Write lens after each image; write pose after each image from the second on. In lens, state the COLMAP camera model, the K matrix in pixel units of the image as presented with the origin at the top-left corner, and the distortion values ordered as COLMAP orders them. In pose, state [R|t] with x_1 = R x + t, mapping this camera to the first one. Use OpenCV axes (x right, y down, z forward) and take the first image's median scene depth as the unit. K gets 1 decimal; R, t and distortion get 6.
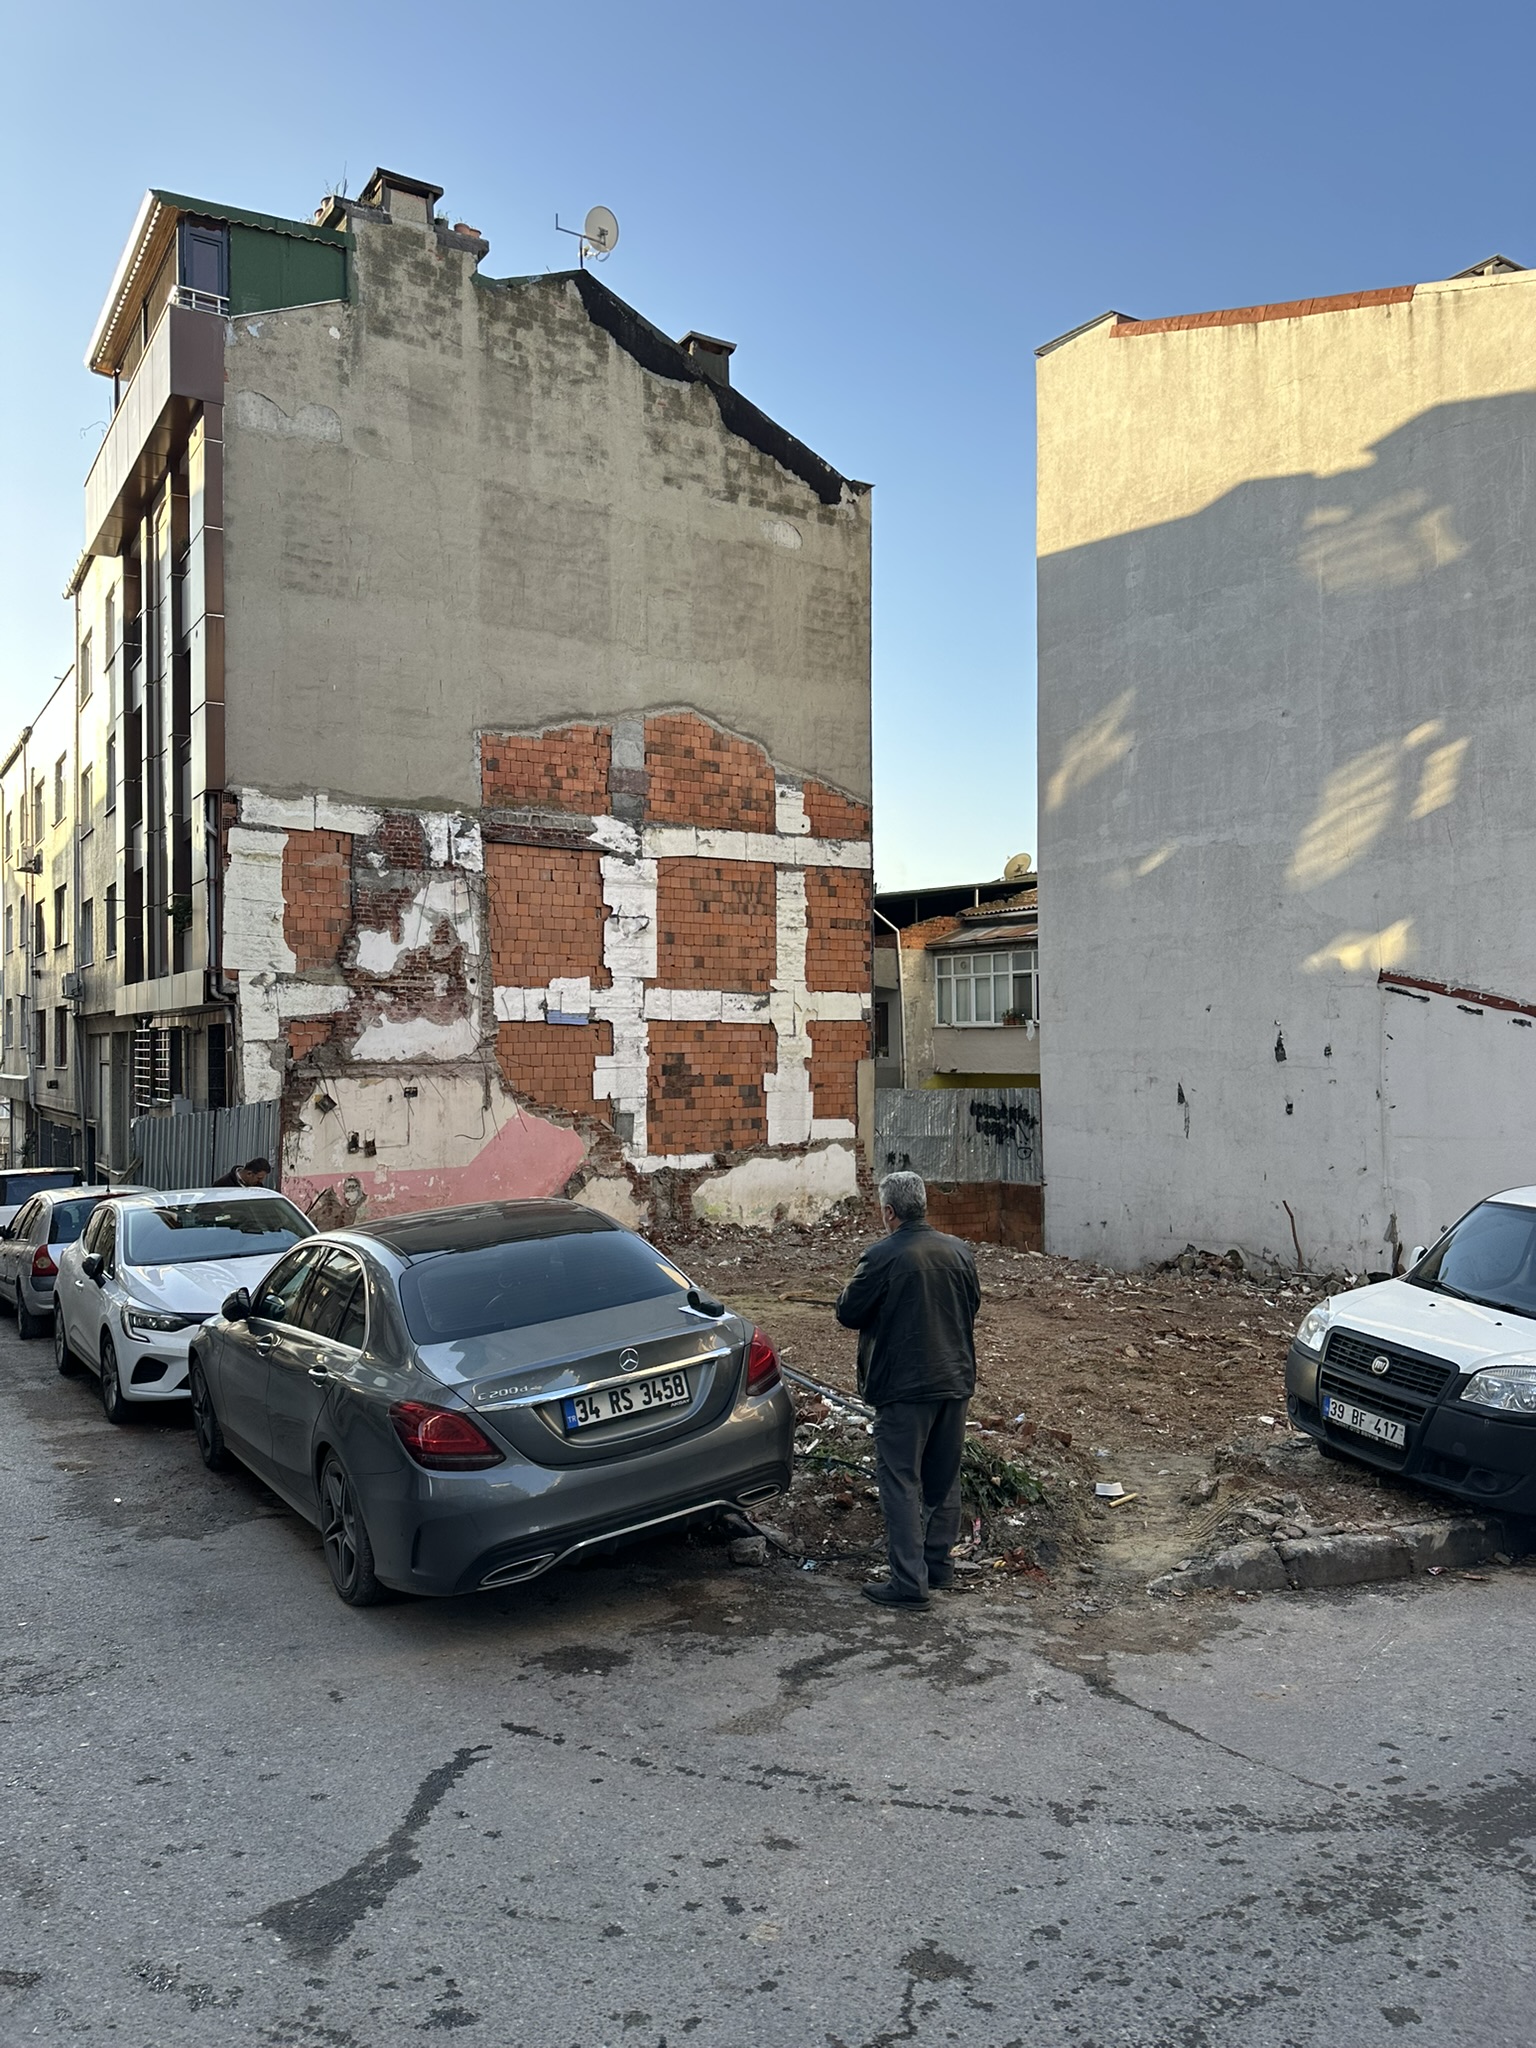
lens RADIAL K [[1426.8, 0, 752.9], [0, 1426.8, 1016.1], [0, 0, 1]] dist [0.197451, -0.388188]
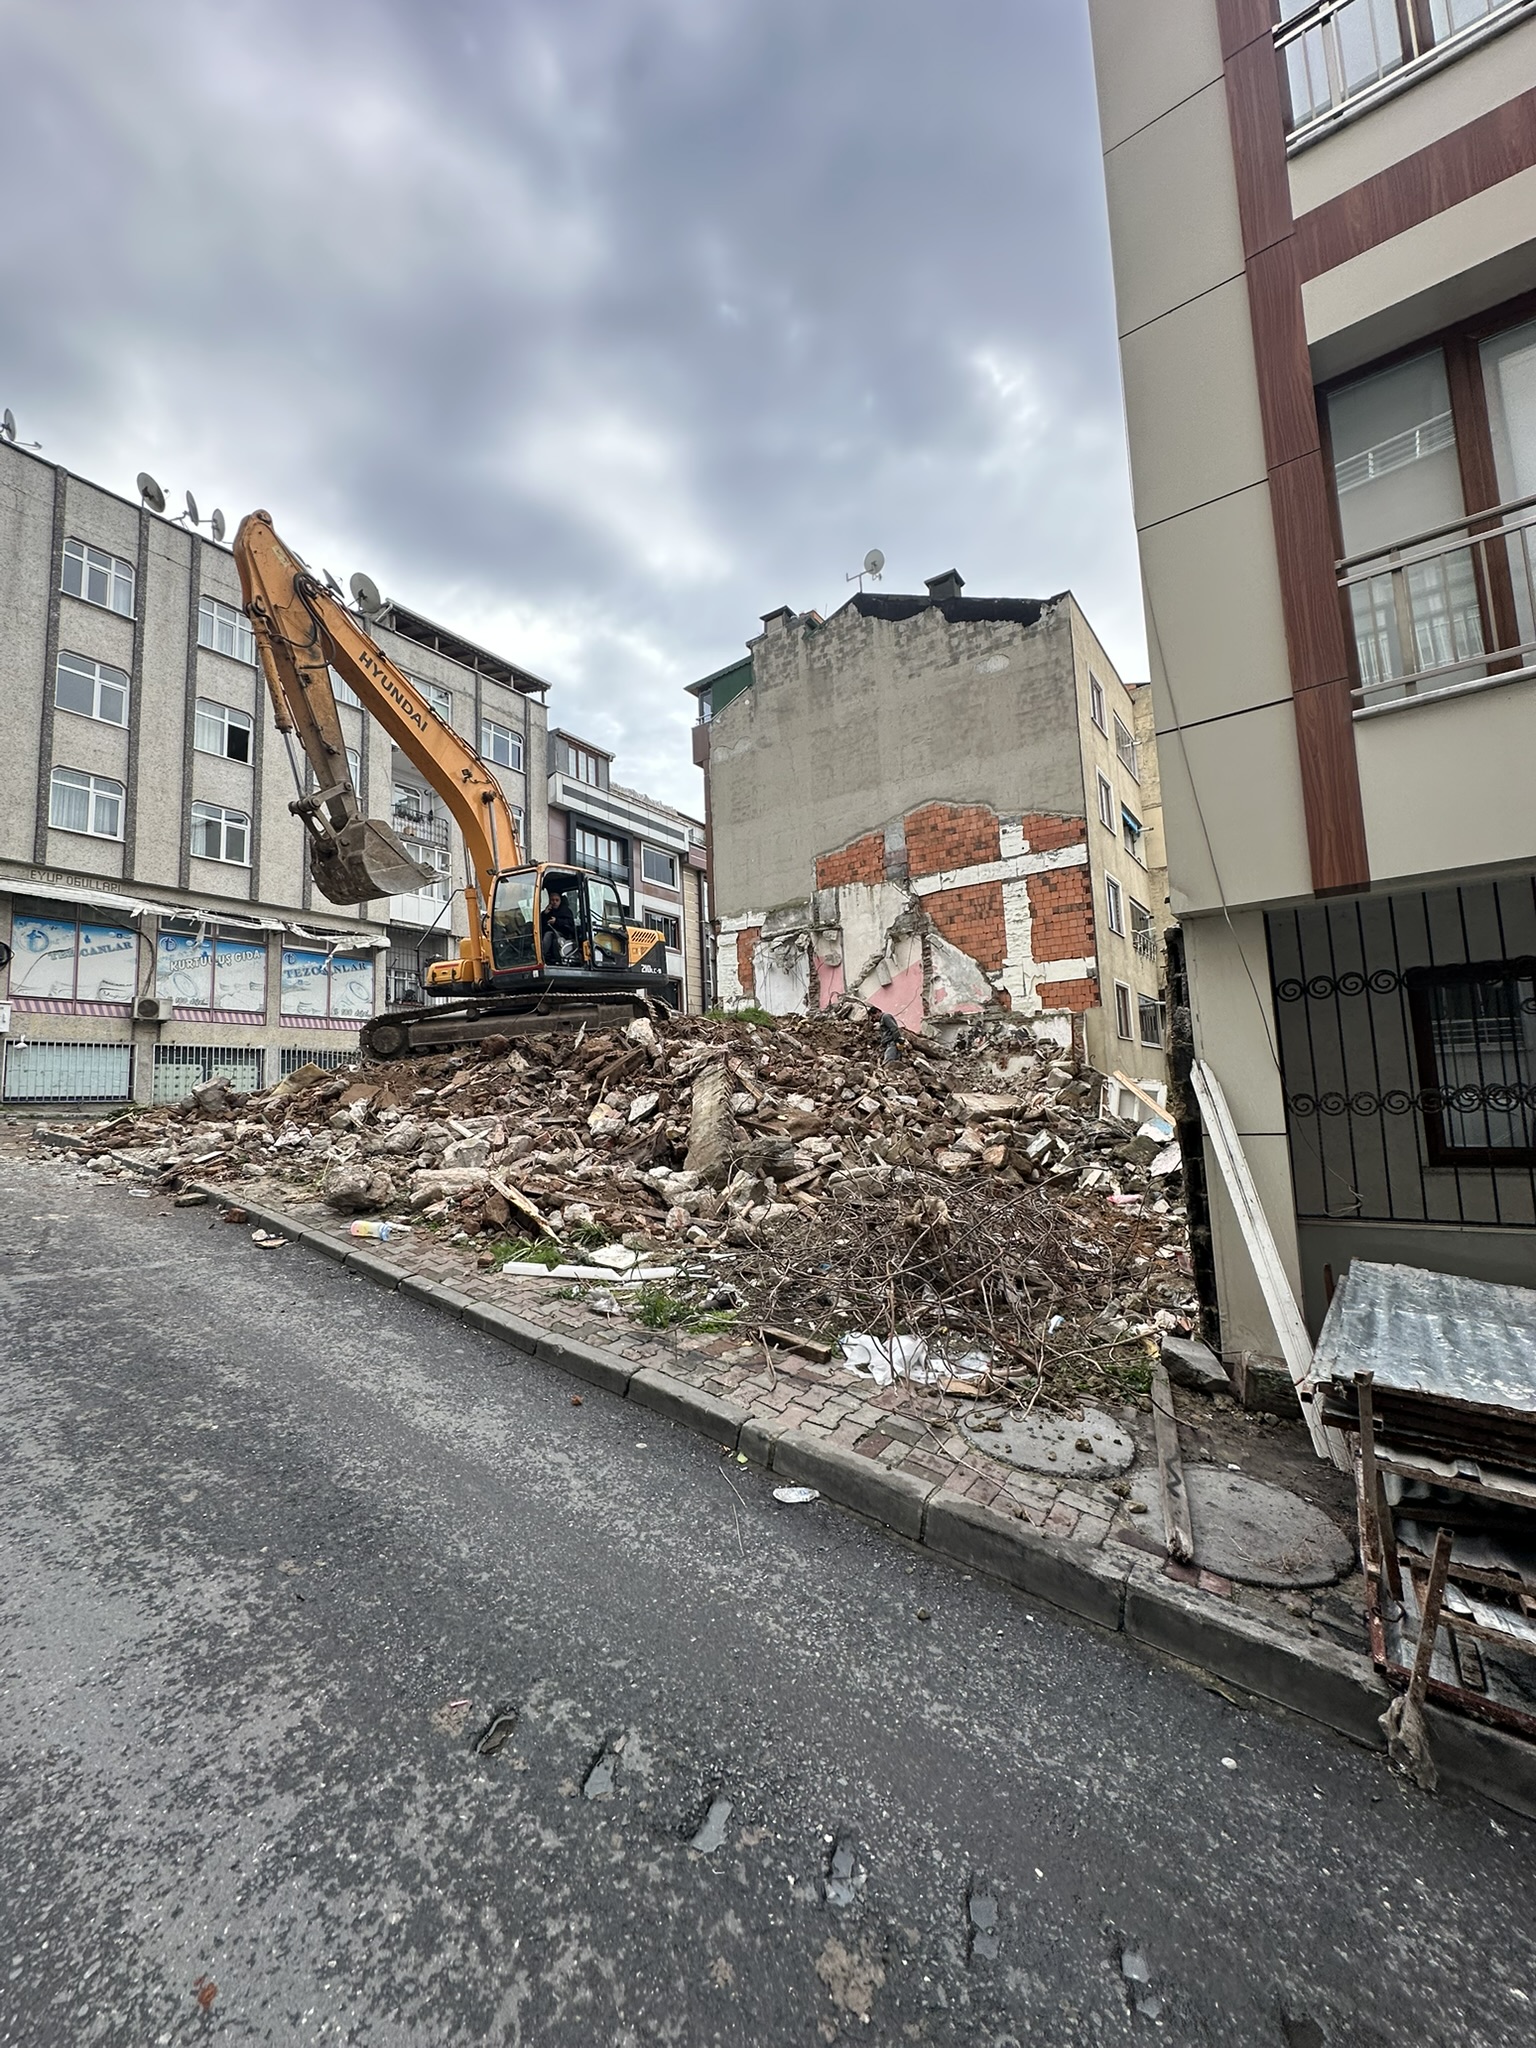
lens RADIAL K [[817.1, 0, 767.0], [0, 817.1, 1023.4], [0, 0, 1]] dist [-0.001236, -0.000040]
pose [[0.390298, -0.097056, -0.915559, 0.720693], [0.050470, 0.995188, -0.083982, 0.103456], [0.919304, -0.013430, 0.393318, 0.488266]]
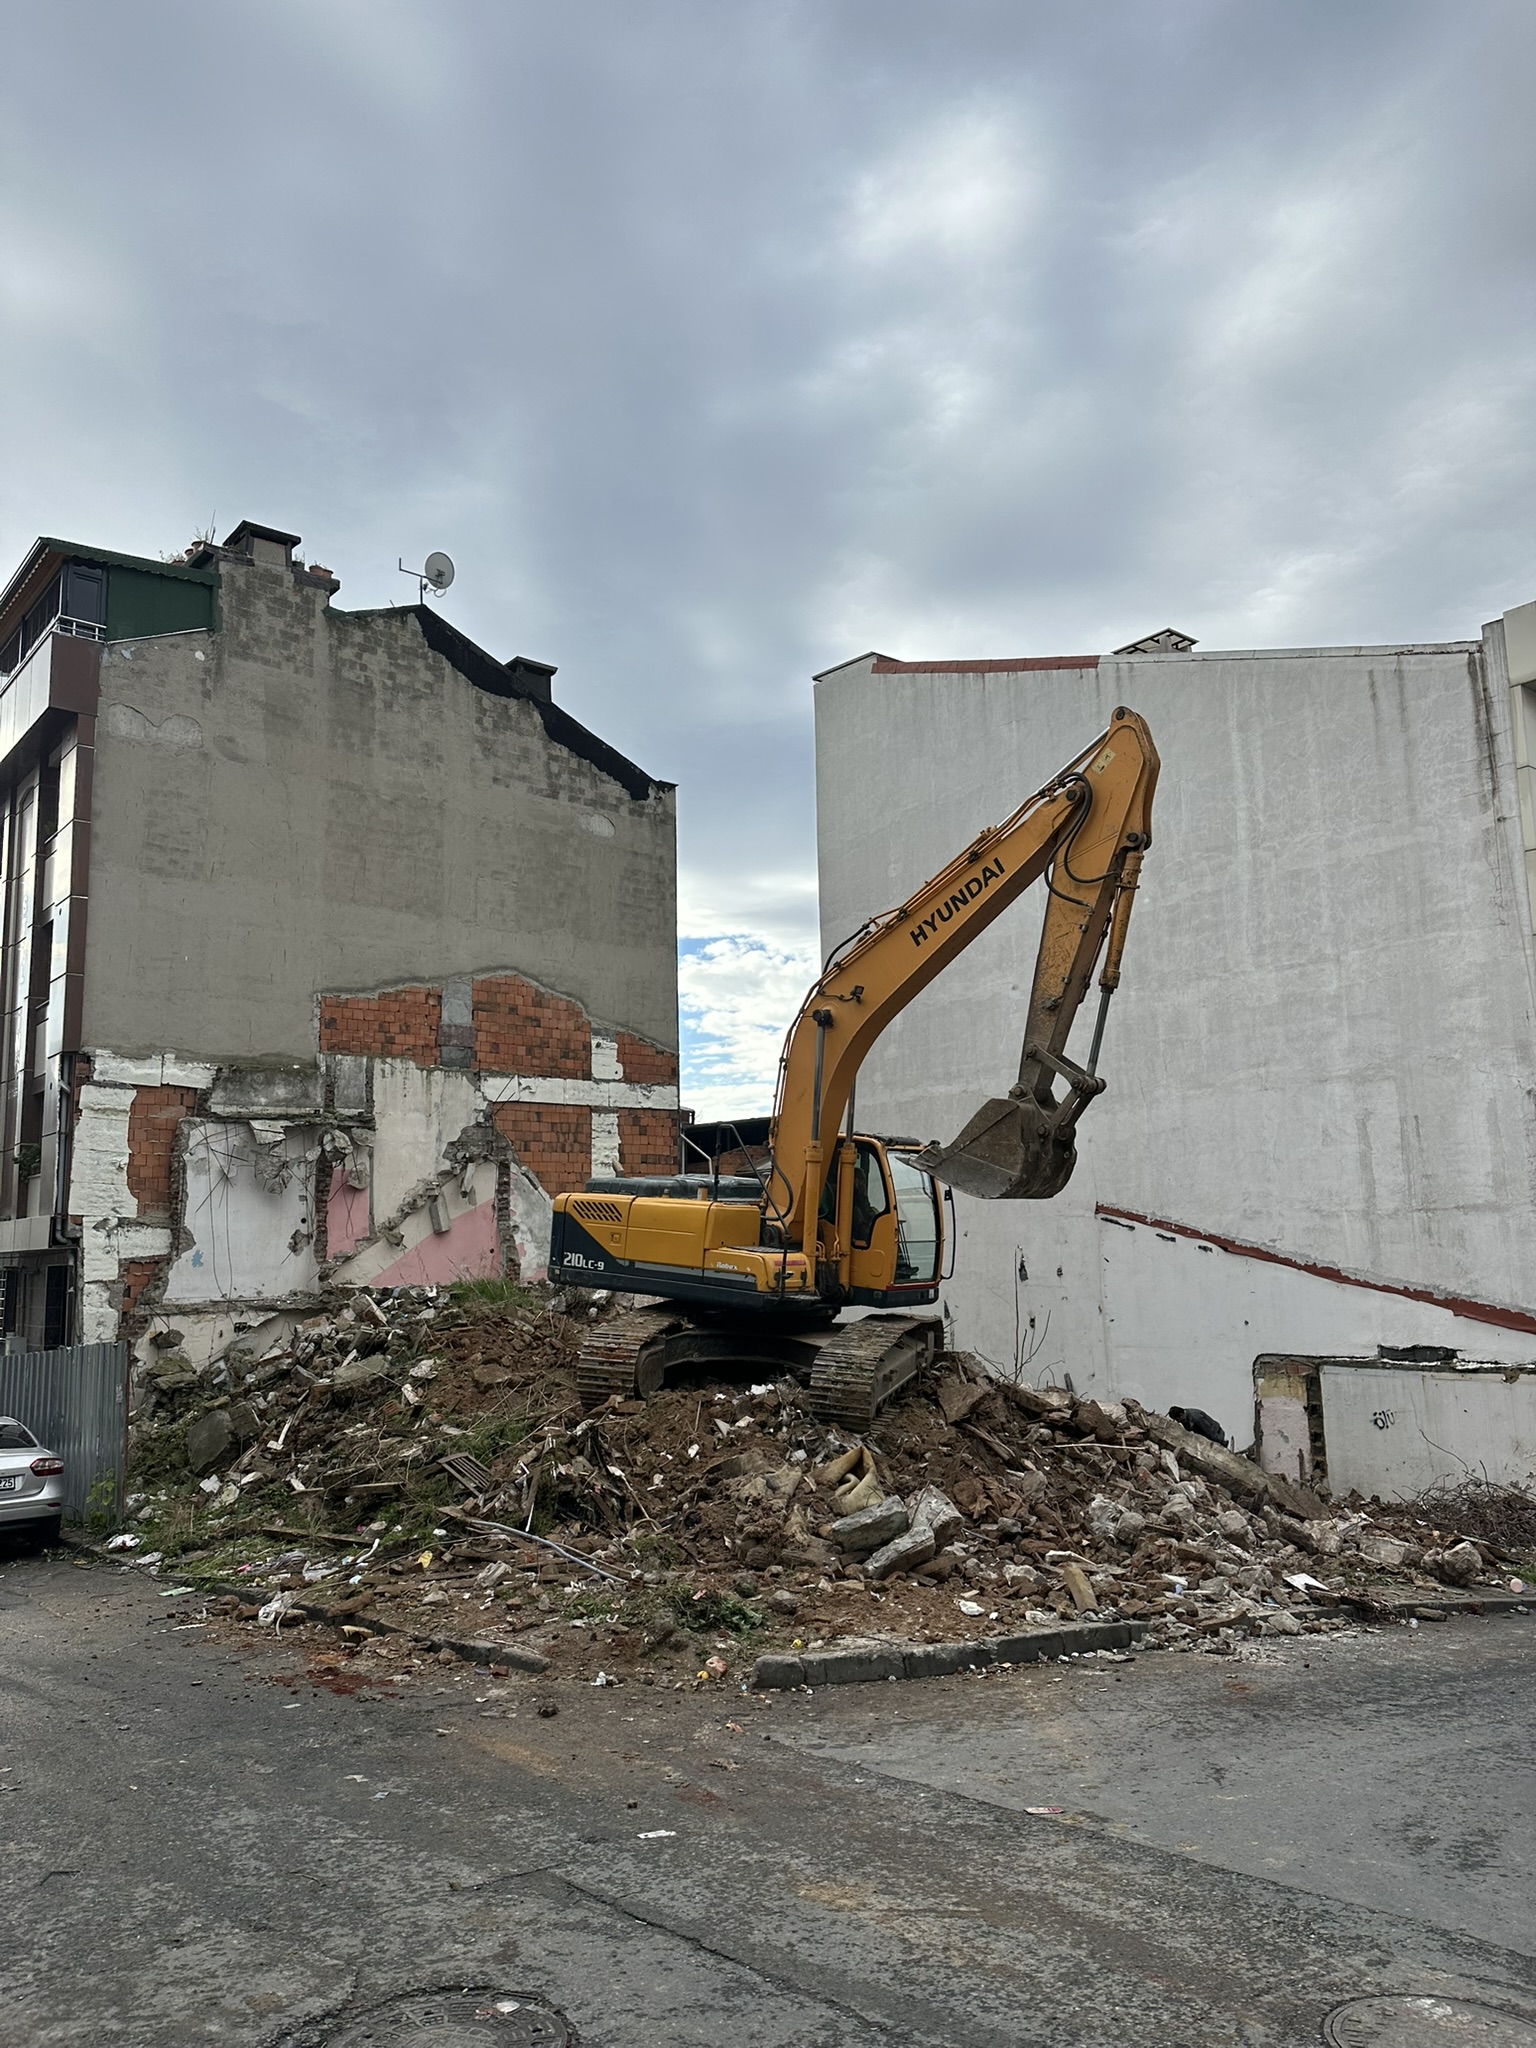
lens RADIAL K [[1421.7, 0, 773.1], [0, 1421.7, 1039.4], [0, 0, 1]] dist [0.188438, -0.397179]
pose [[0.991861, 0.005444, 0.127207, 0.015830], [0.011106, 0.991579, -0.129030, -0.014433], [-0.126838, 0.129393, 0.983448, -0.128831]]
